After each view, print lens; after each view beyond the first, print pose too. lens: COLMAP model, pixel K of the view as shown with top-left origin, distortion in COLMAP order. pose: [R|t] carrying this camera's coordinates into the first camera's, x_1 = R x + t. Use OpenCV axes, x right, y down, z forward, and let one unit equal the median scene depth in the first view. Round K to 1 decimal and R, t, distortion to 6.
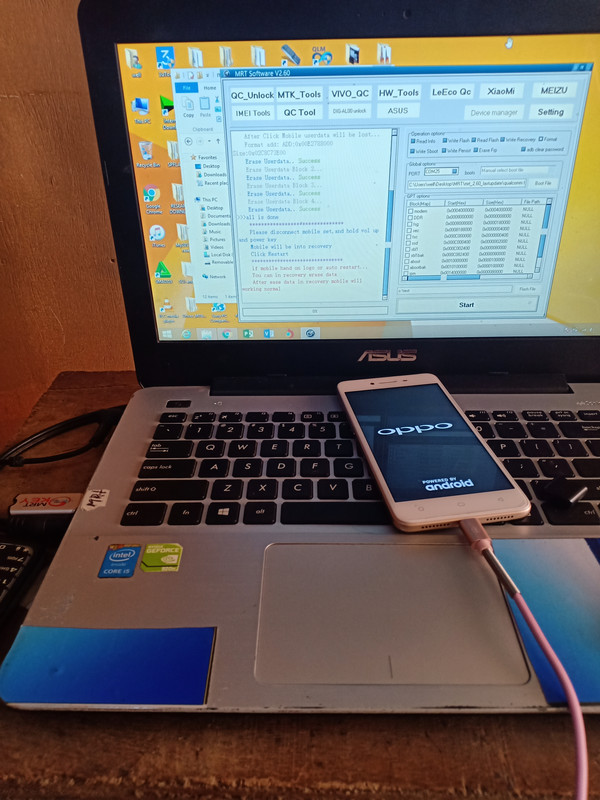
lens RADIAL K [[624.0, 0, 299.5], [0, 624.0, 419.9], [0, 0, 1]] dist [0.043143, -0.094867]
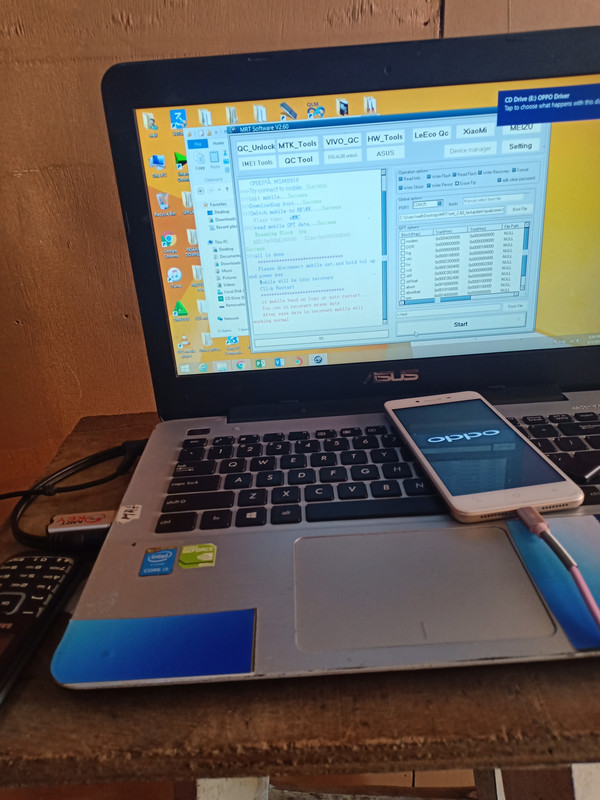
lens RADIAL K [[624.0, 0, 299.5], [0, 624.0, 419.9], [0, 0, 1]] dist [0.043143, -0.094867]
pose [[0.998120, -0.060733, 0.008302, -0.036127], [0.061288, 0.991150, -0.117755, 0.106862], [-0.001077, 0.118043, 0.993008, -0.065284]]
